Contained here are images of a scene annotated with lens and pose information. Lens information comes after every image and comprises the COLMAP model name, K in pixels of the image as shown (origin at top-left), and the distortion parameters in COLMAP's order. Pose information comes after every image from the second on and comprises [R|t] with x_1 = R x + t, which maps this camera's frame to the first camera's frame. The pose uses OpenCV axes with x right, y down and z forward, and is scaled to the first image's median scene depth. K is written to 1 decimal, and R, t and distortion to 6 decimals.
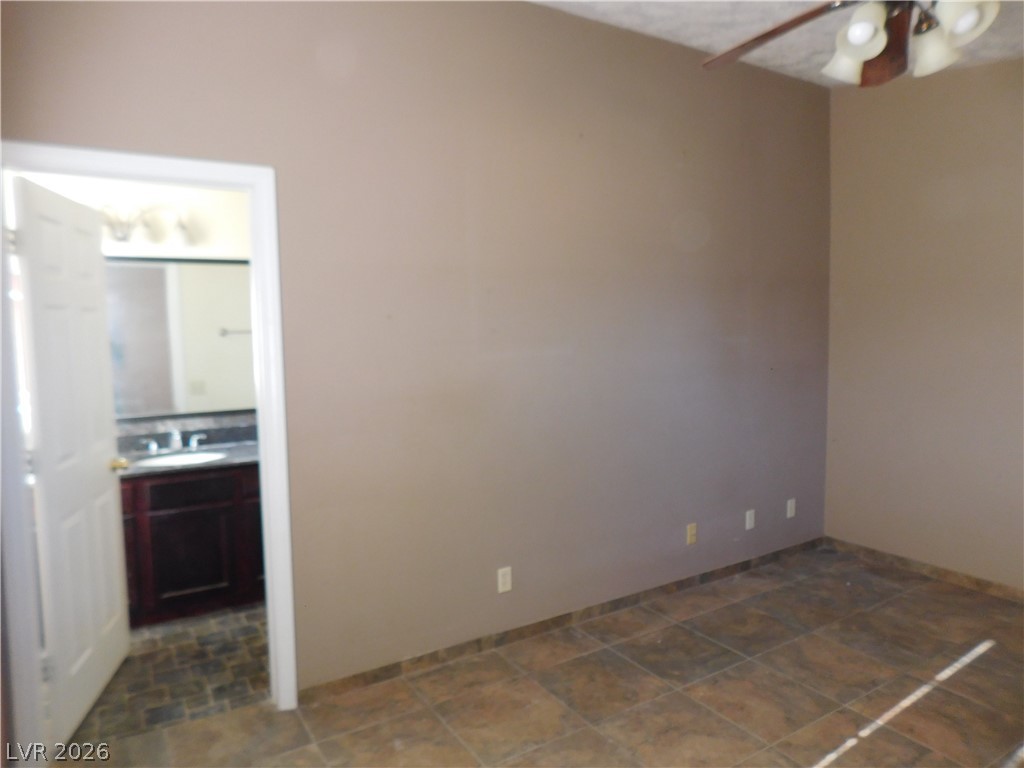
lens RADIAL K [[674.6, 0, 509.8], [0, 674.6, 376.3], [0, 0, 1]] dist [-0.067660, 0.047801]
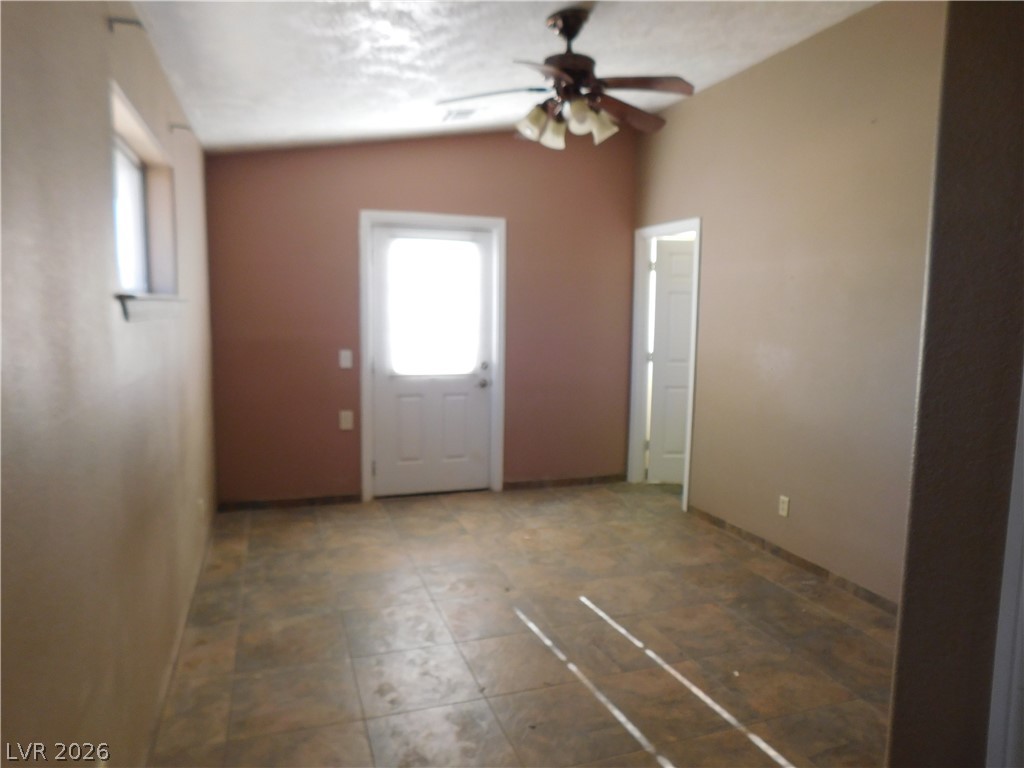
lens RADIAL K [[674.6, 0, 508.2], [0, 674.6, 385.4], [0, 0, 1]] dist [-0.067660, 0.047801]
pose [[-0.207559, 0.141979, -0.967864, 1.425354], [-0.074014, 0.984296, 0.160262, -0.101013], [0.975419, 0.104899, -0.193791, 0.775698]]
